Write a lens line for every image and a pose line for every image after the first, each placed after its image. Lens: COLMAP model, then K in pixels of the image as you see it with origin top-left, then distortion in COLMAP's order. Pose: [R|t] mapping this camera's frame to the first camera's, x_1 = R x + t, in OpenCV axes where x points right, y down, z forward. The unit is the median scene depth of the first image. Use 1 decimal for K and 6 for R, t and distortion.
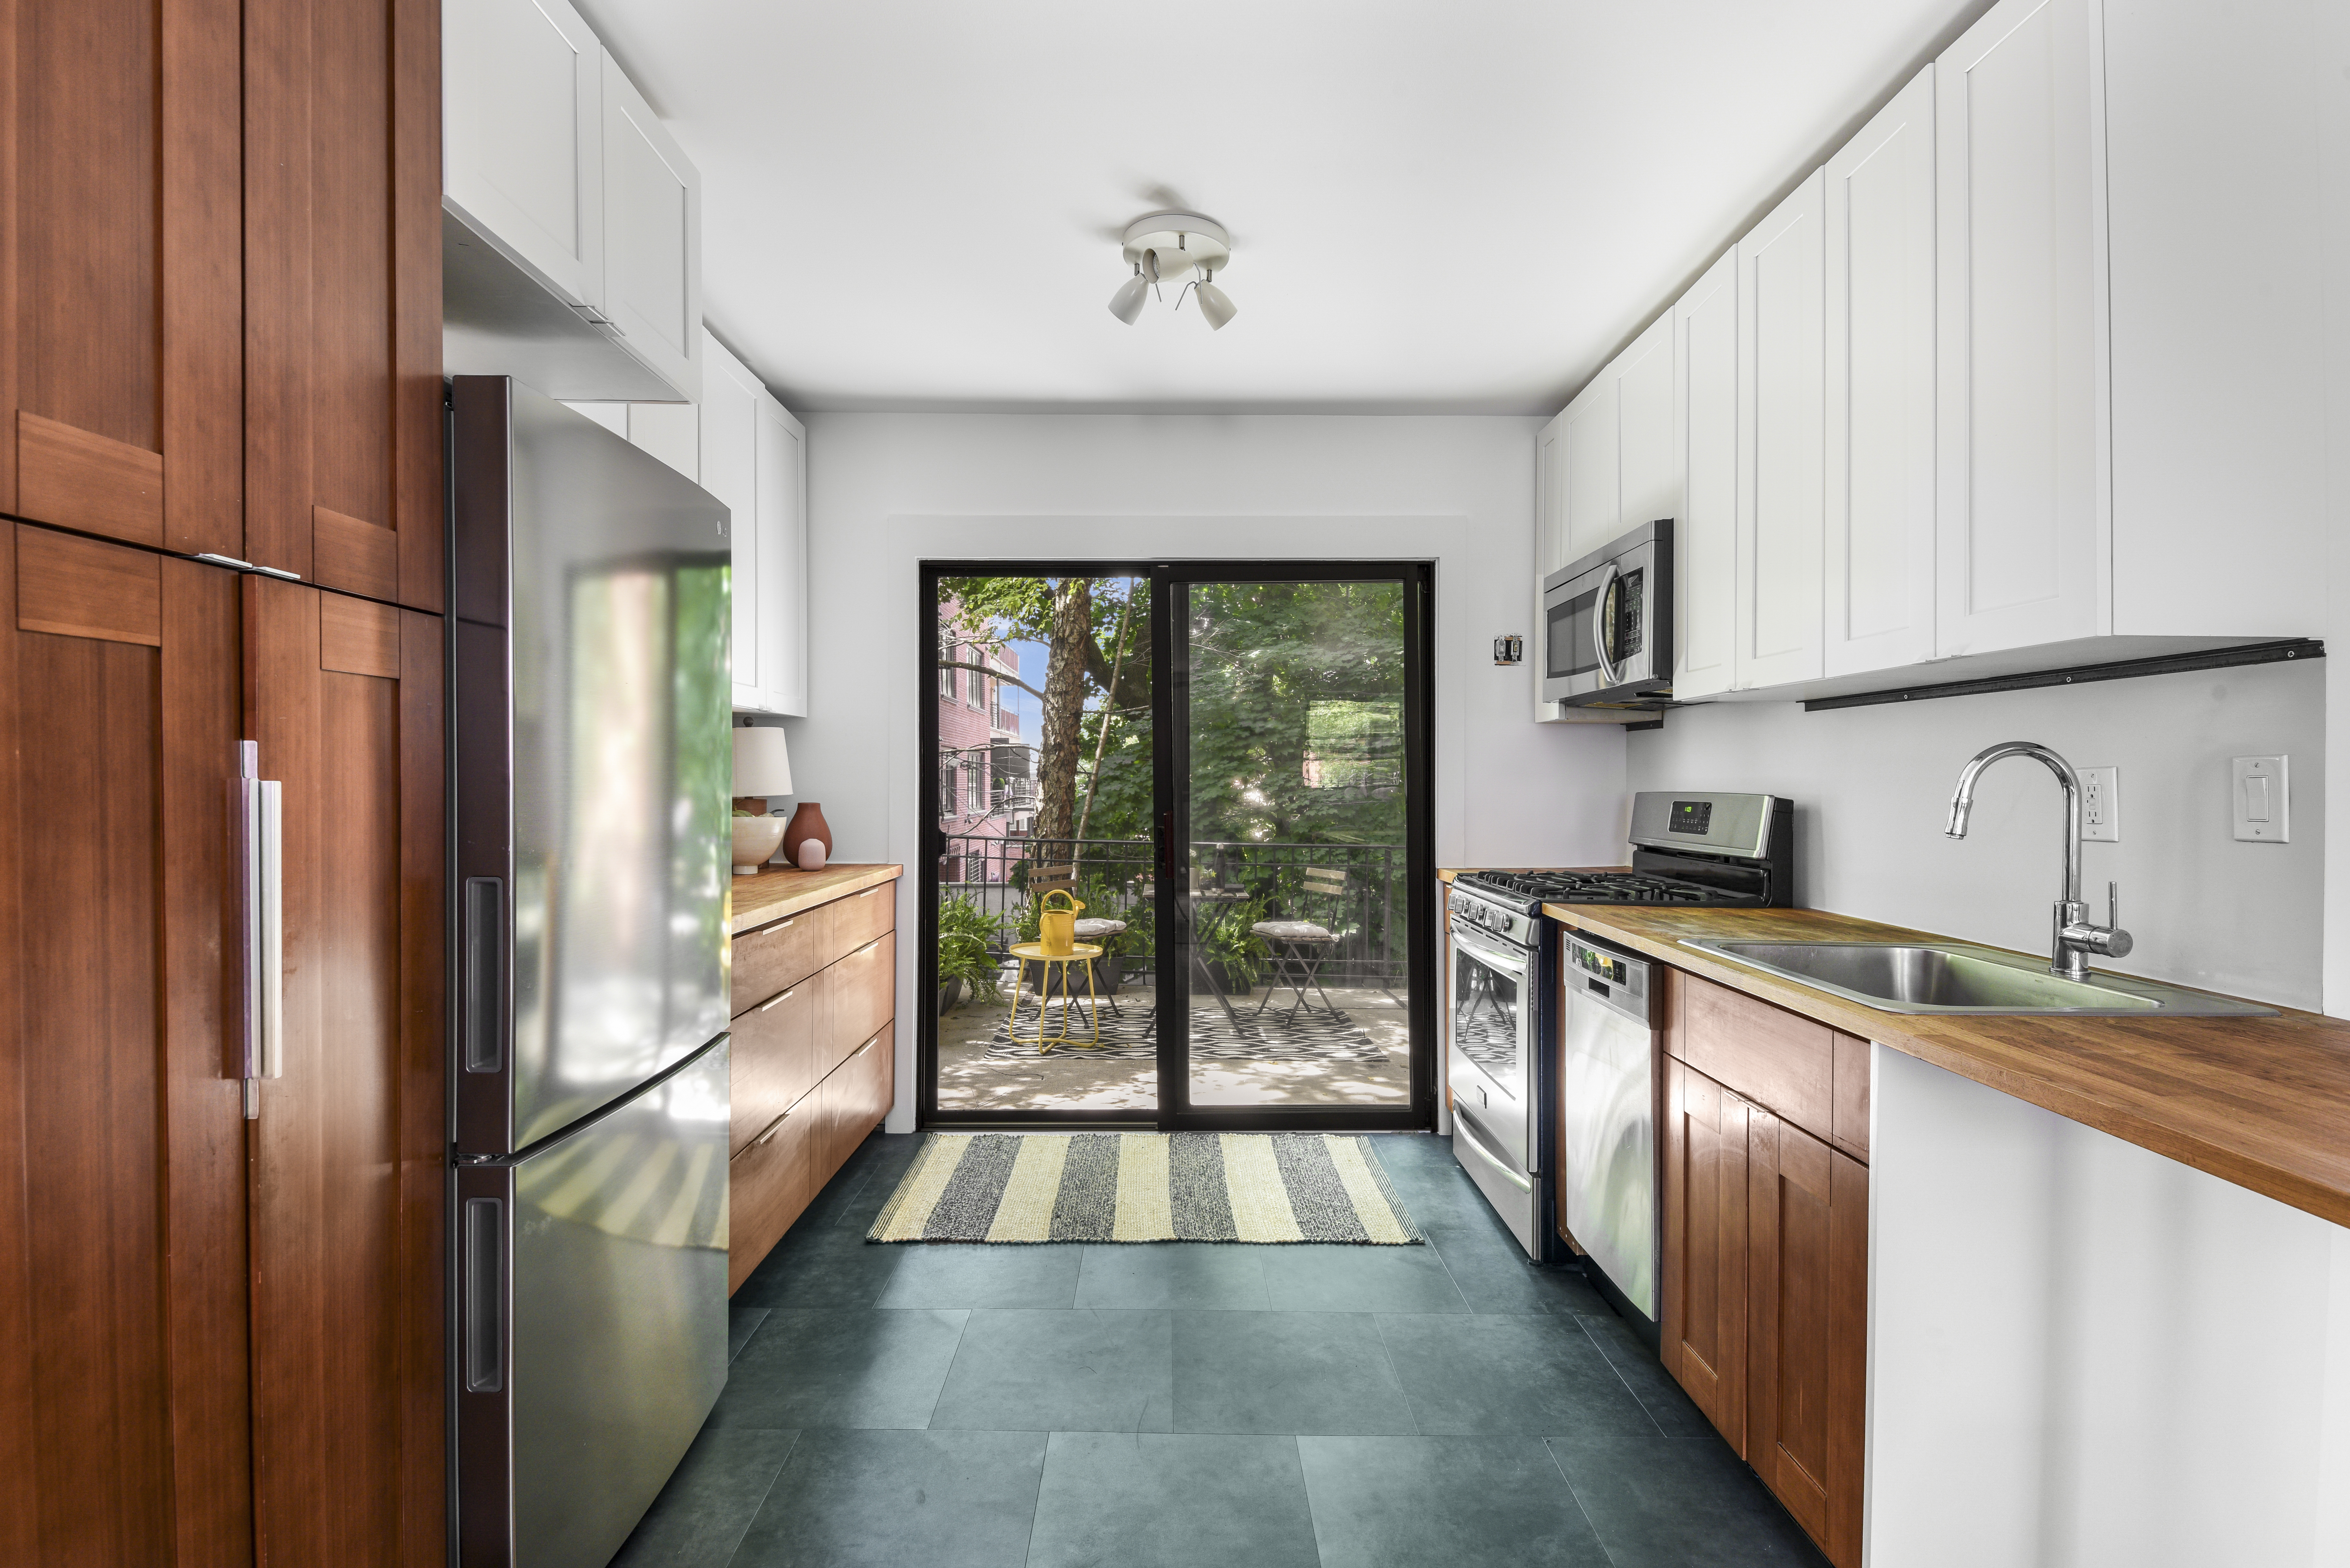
lens RADIAL K [[1106.7, 0, 1175.6], [0, 1106.7, 793.4], [0, 0, 1]] dist [-0.003206, -0.001217]
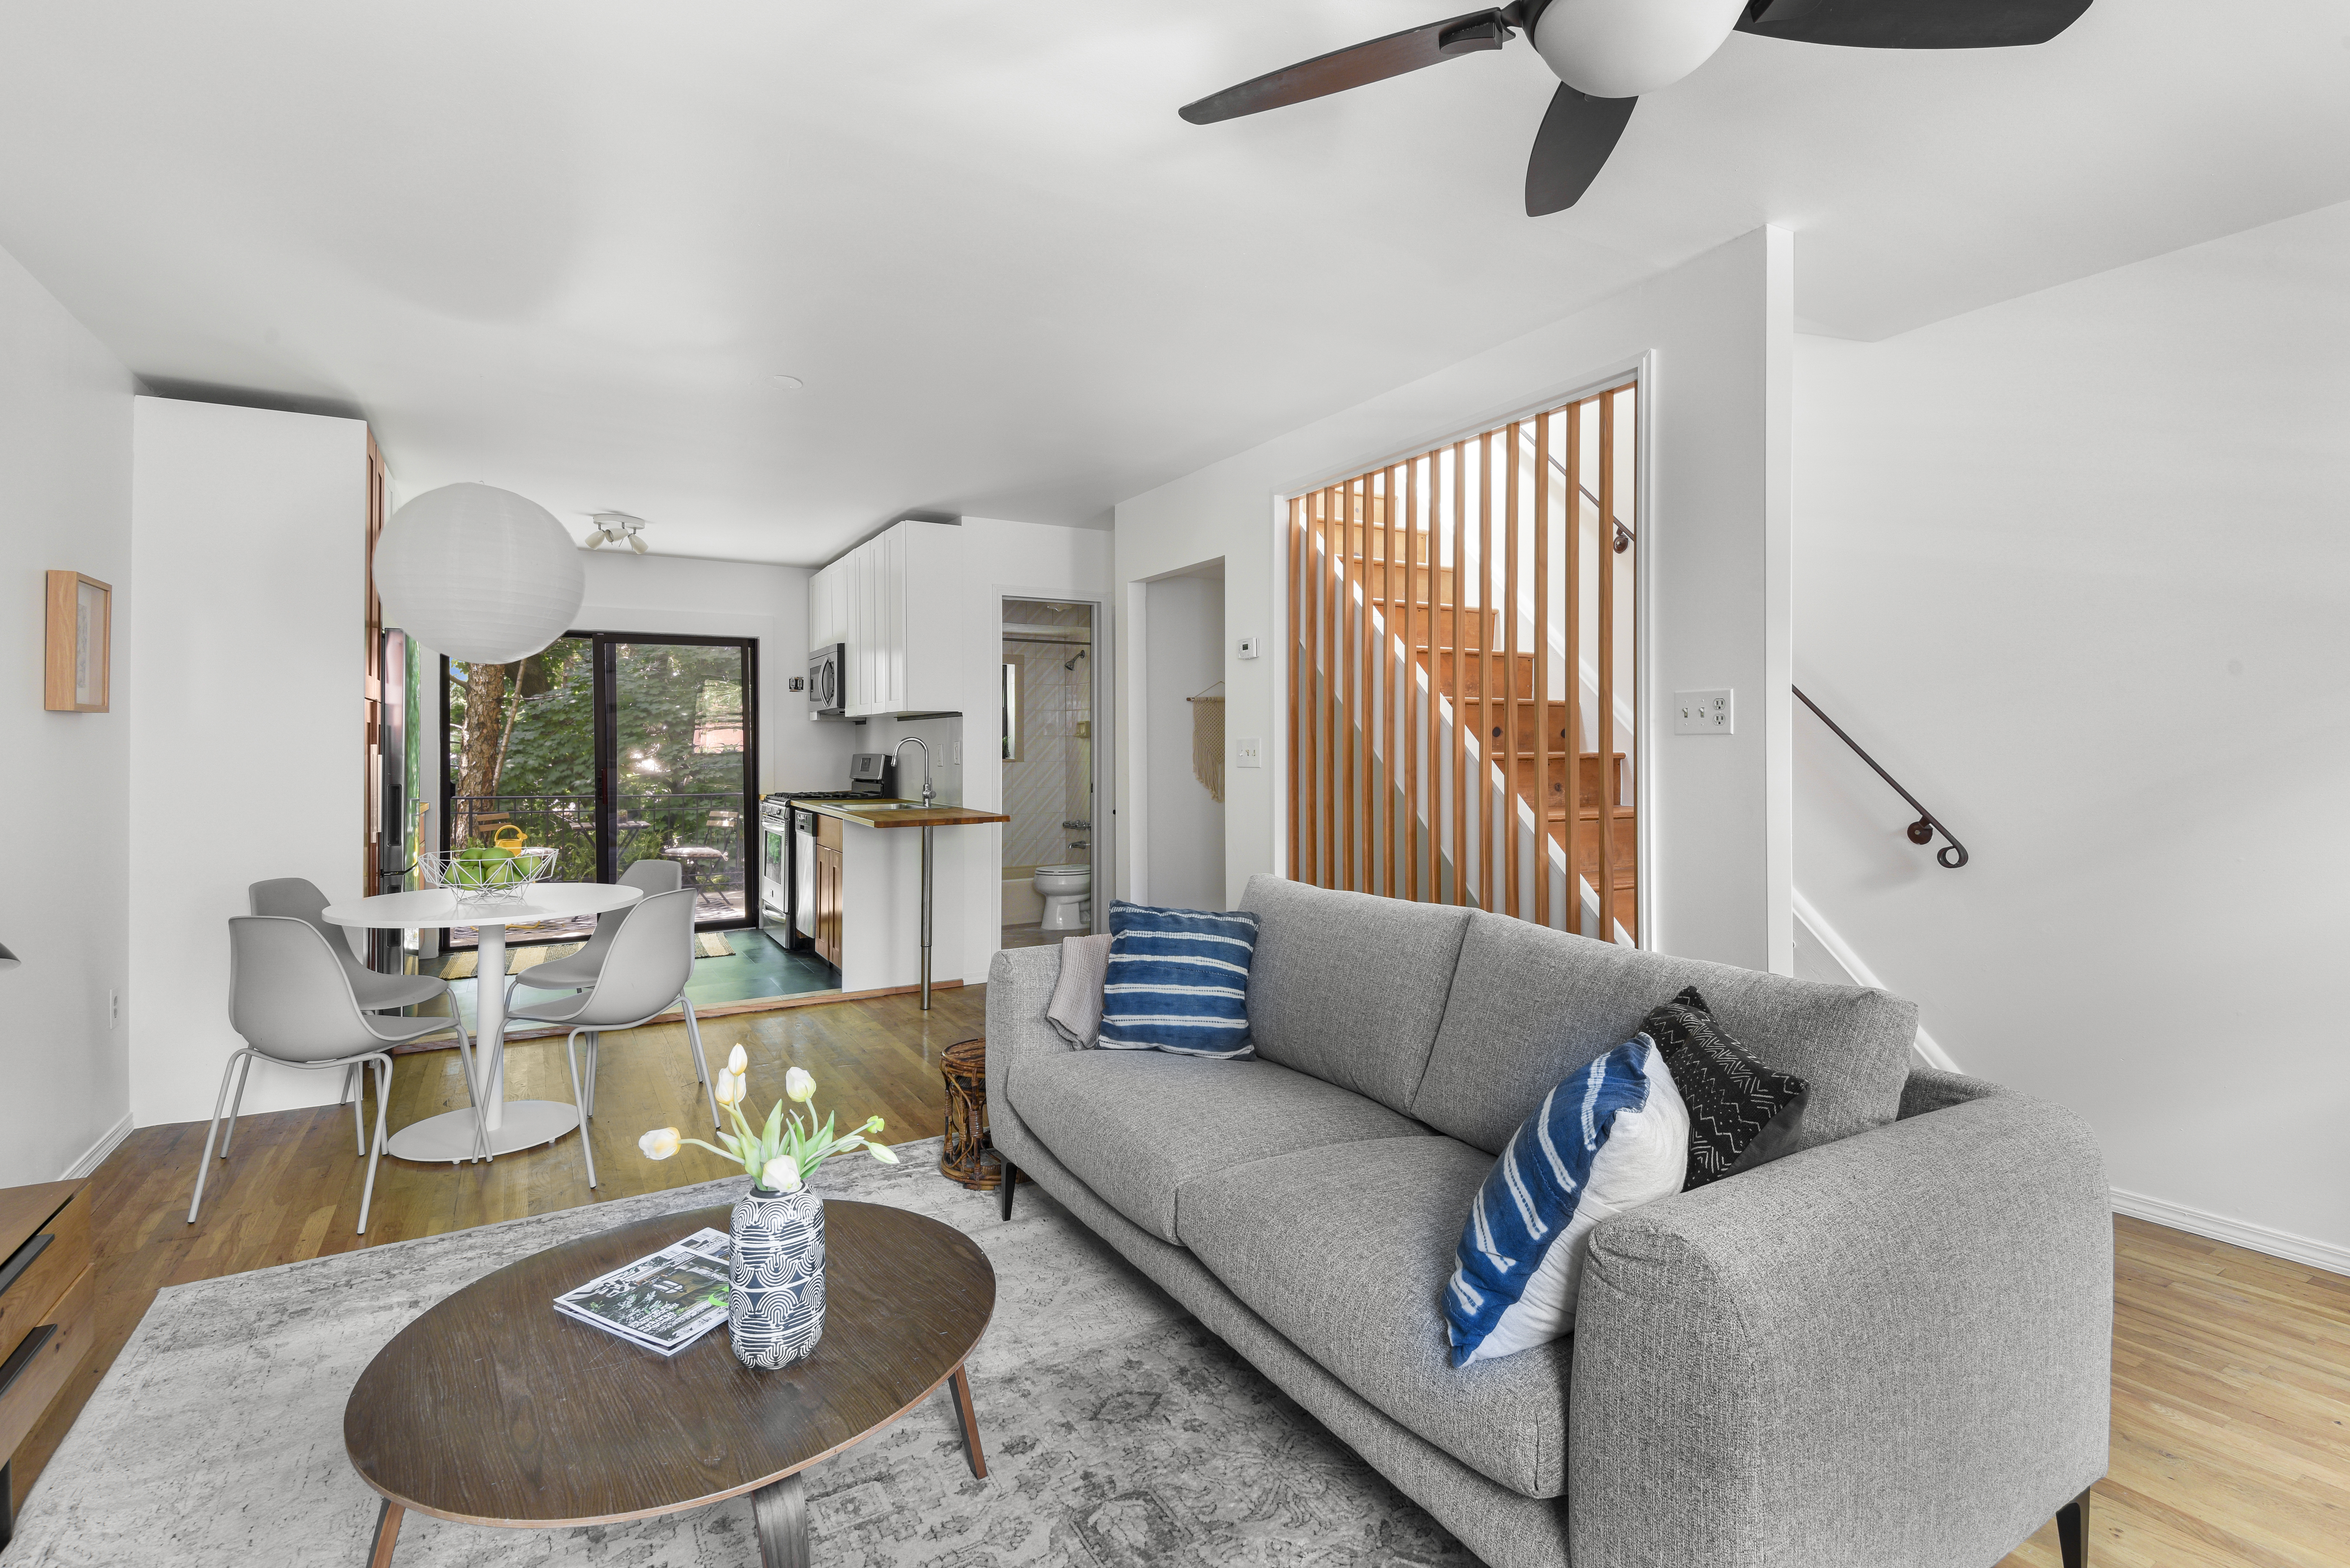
lens RADIAL K [[1106.7, 0, 1200.6], [0, 1106.7, 746.4], [0, 0, 1]] dist [-0.003206, -0.001217]
pose [[0.859560, -0.009473, 0.510947, -0.096924], [0.015935, 0.999839, -0.008270, 0.010831], [-0.510787, 0.015250, 0.859572, -1.119463]]
